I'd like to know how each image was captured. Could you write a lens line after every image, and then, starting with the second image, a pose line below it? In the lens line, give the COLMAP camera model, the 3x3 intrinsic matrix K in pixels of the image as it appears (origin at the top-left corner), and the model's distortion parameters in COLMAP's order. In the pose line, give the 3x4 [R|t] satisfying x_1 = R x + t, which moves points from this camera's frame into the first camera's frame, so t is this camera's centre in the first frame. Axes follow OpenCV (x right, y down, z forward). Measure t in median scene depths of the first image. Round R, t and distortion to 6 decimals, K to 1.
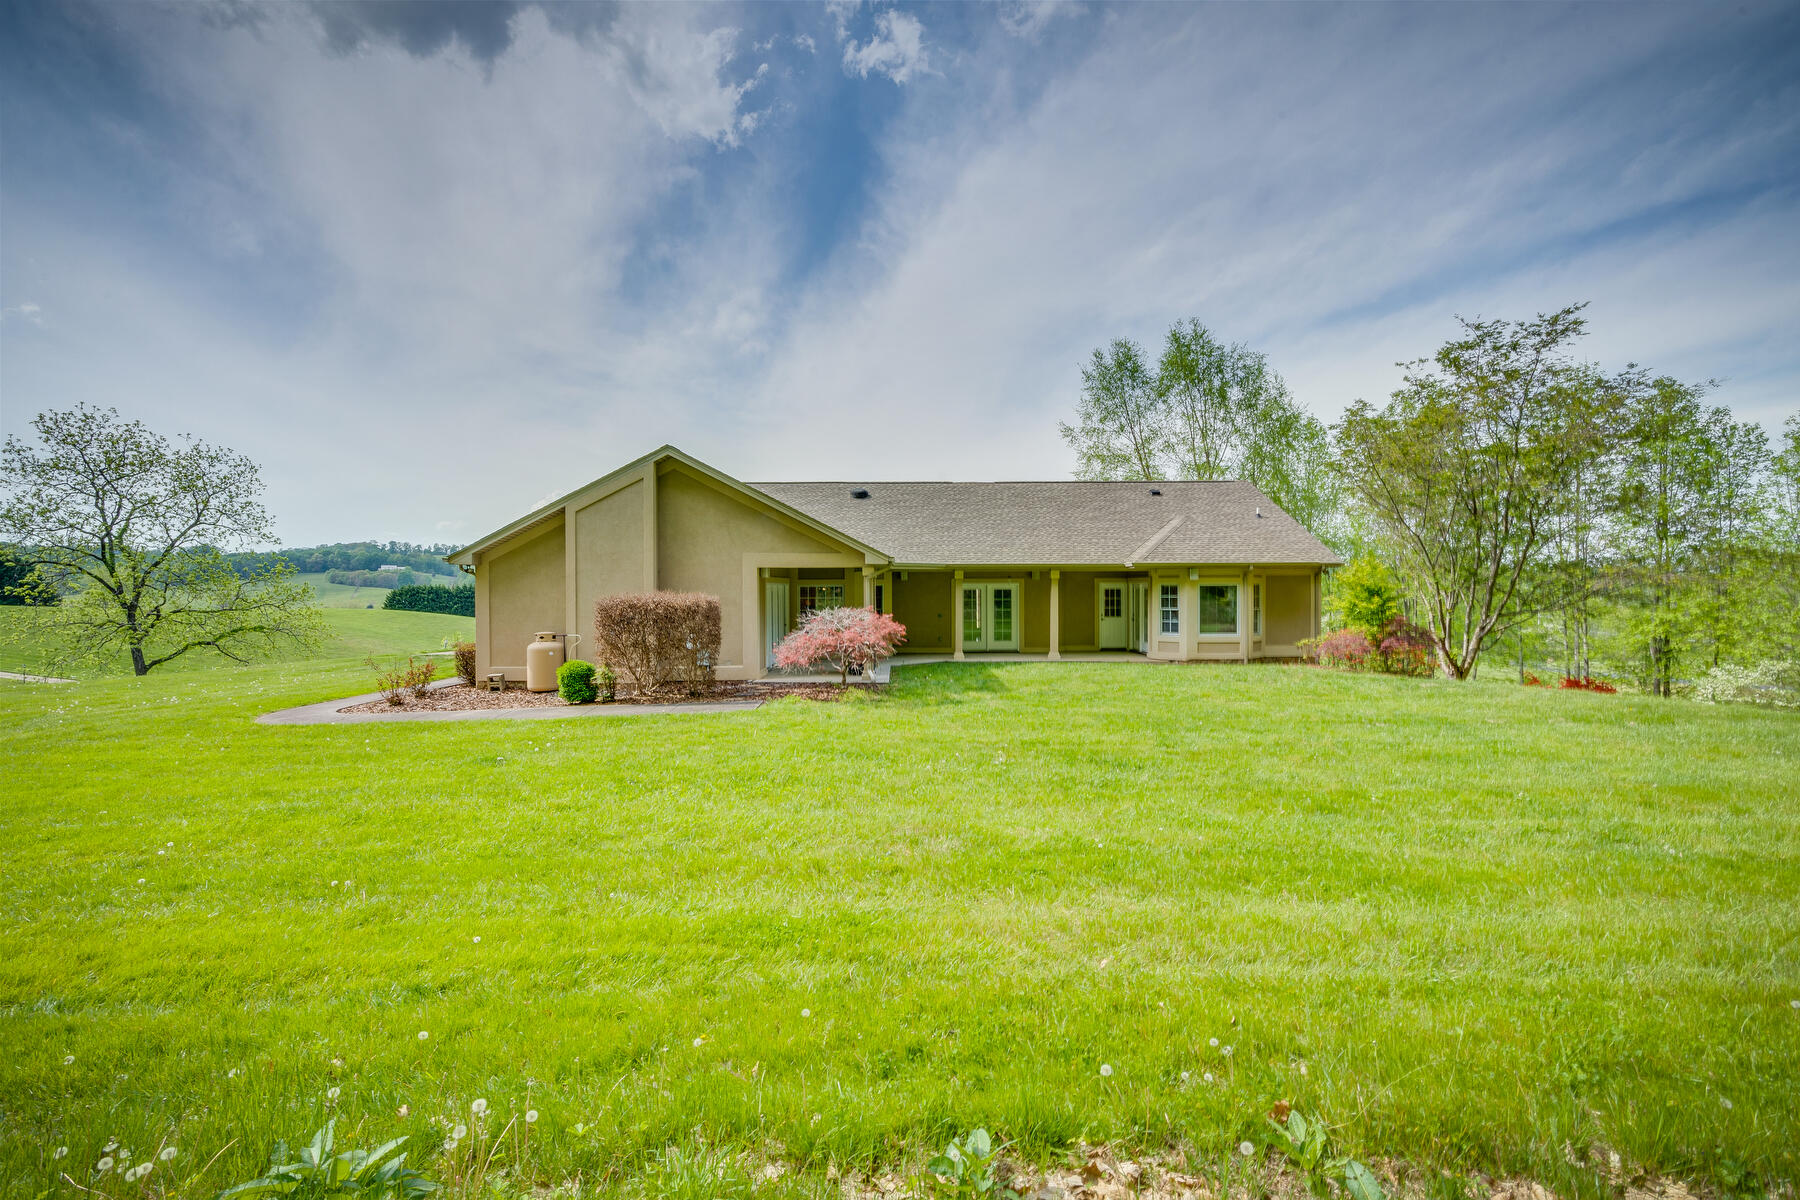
lens RADIAL K [[821.5, 0, 899.0], [0, 821.5, 598.0], [0, 0, 1]] dist [-0.005891, -0.000311]
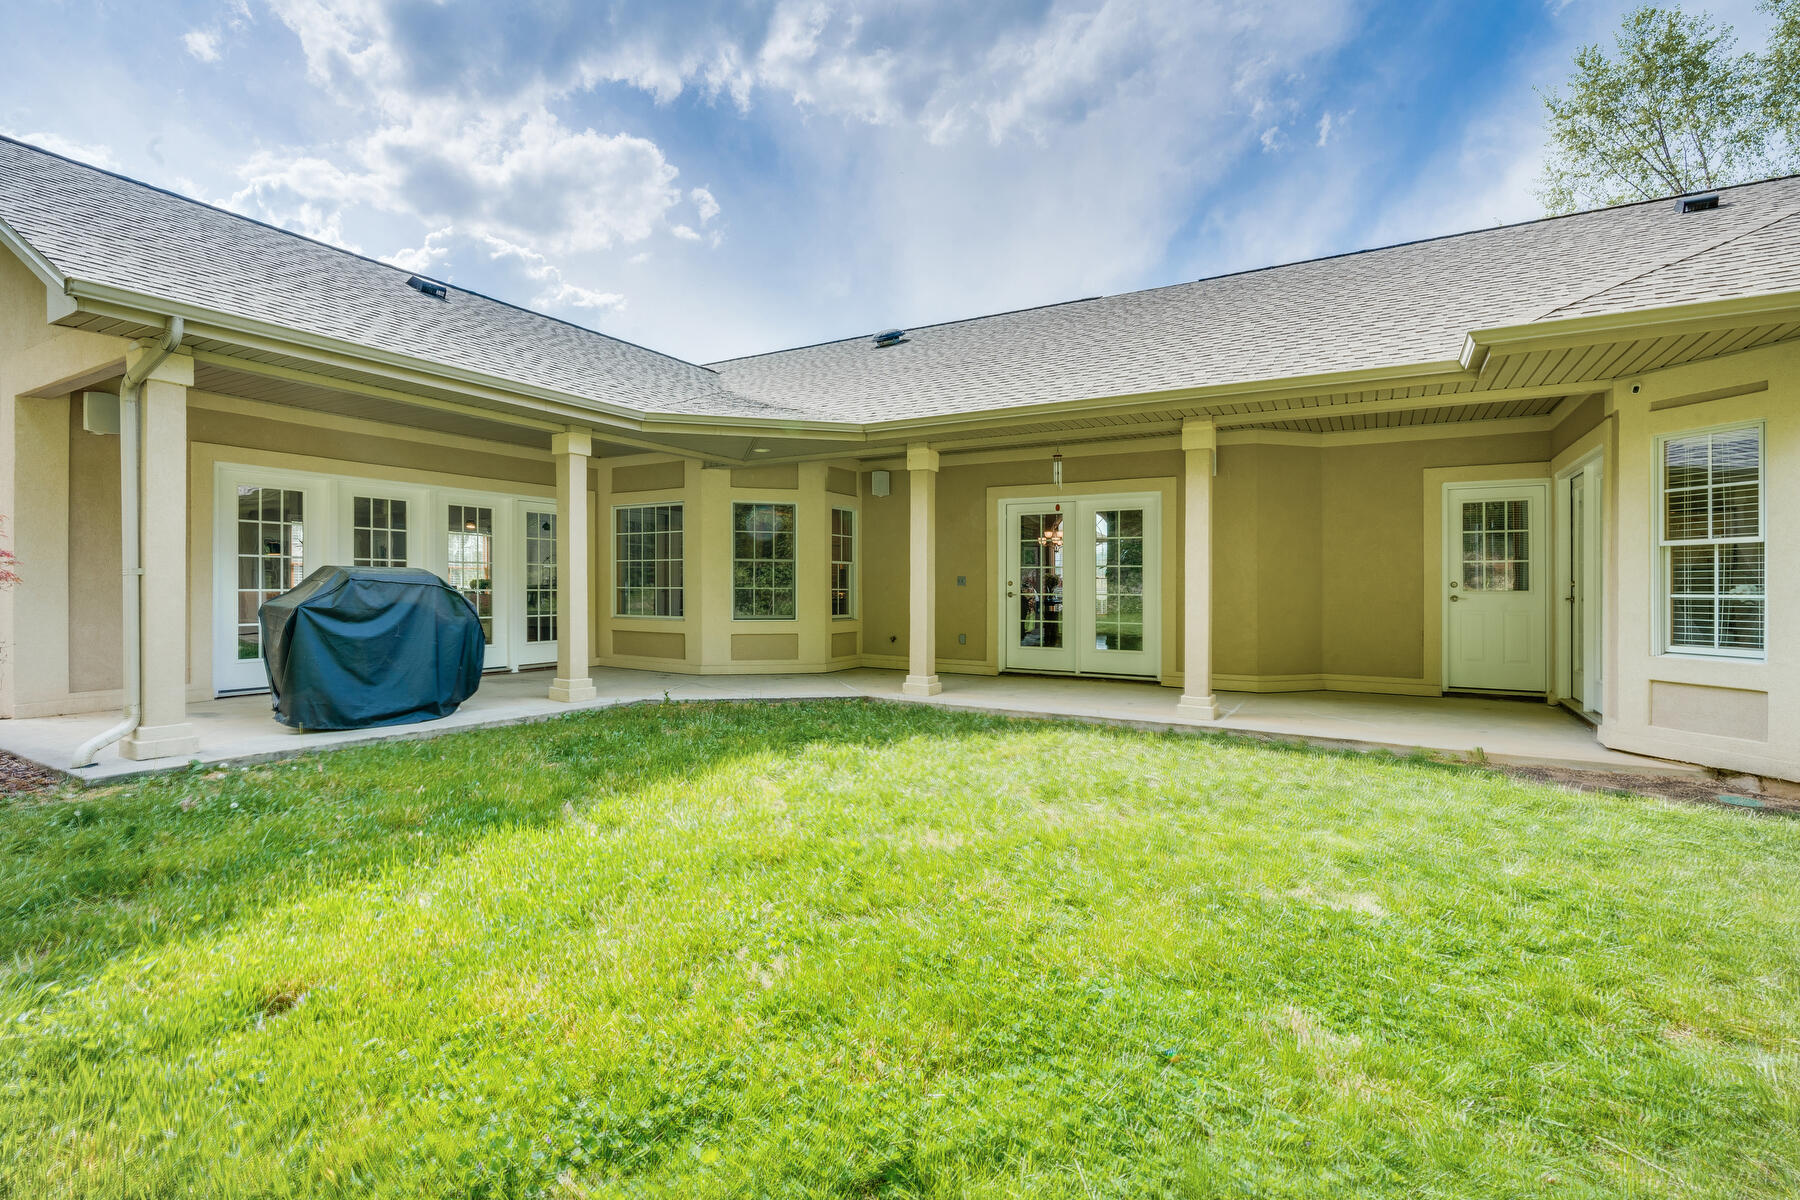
lens RADIAL K [[821.5, 0, 902.2], [0, 821.5, 589.4], [0, 0, 1]] dist [-0.005891, -0.000311]
pose [[0.856678, 0.006666, -0.515809, 0.234082], [-0.014402, 0.999836, -0.010997, 0.029992], [0.515651, 0.016850, 0.856633, 0.634105]]
